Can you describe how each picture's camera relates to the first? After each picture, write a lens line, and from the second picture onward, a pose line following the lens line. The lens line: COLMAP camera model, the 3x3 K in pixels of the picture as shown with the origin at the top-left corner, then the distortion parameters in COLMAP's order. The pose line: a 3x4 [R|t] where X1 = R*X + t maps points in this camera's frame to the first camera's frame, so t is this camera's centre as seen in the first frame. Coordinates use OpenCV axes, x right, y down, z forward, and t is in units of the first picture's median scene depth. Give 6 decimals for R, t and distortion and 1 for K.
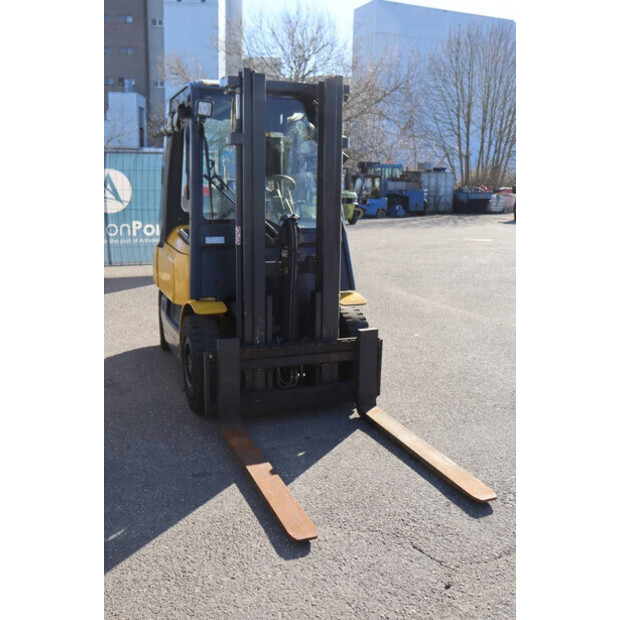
lens RADIAL K [[657.3, 0, 310.0], [0, 657.3, 310.0], [0, 0, 1]] dist [-0.017690, -0.012104]
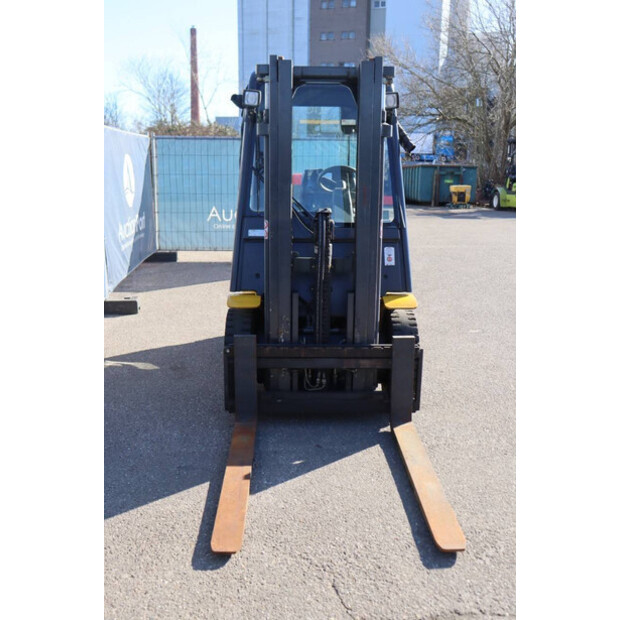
lens RADIAL K [[668.7, 0, 310.0], [0, 668.7, 310.0], [0, 0, 1]] dist [-0.015991, 0.018056]
pose [[0.932014, 0.071002, -0.355400, 0.299008], [-0.063423, 0.997443, 0.032948, -0.030226], [0.356830, -0.008168, 0.934134, 0.095455]]
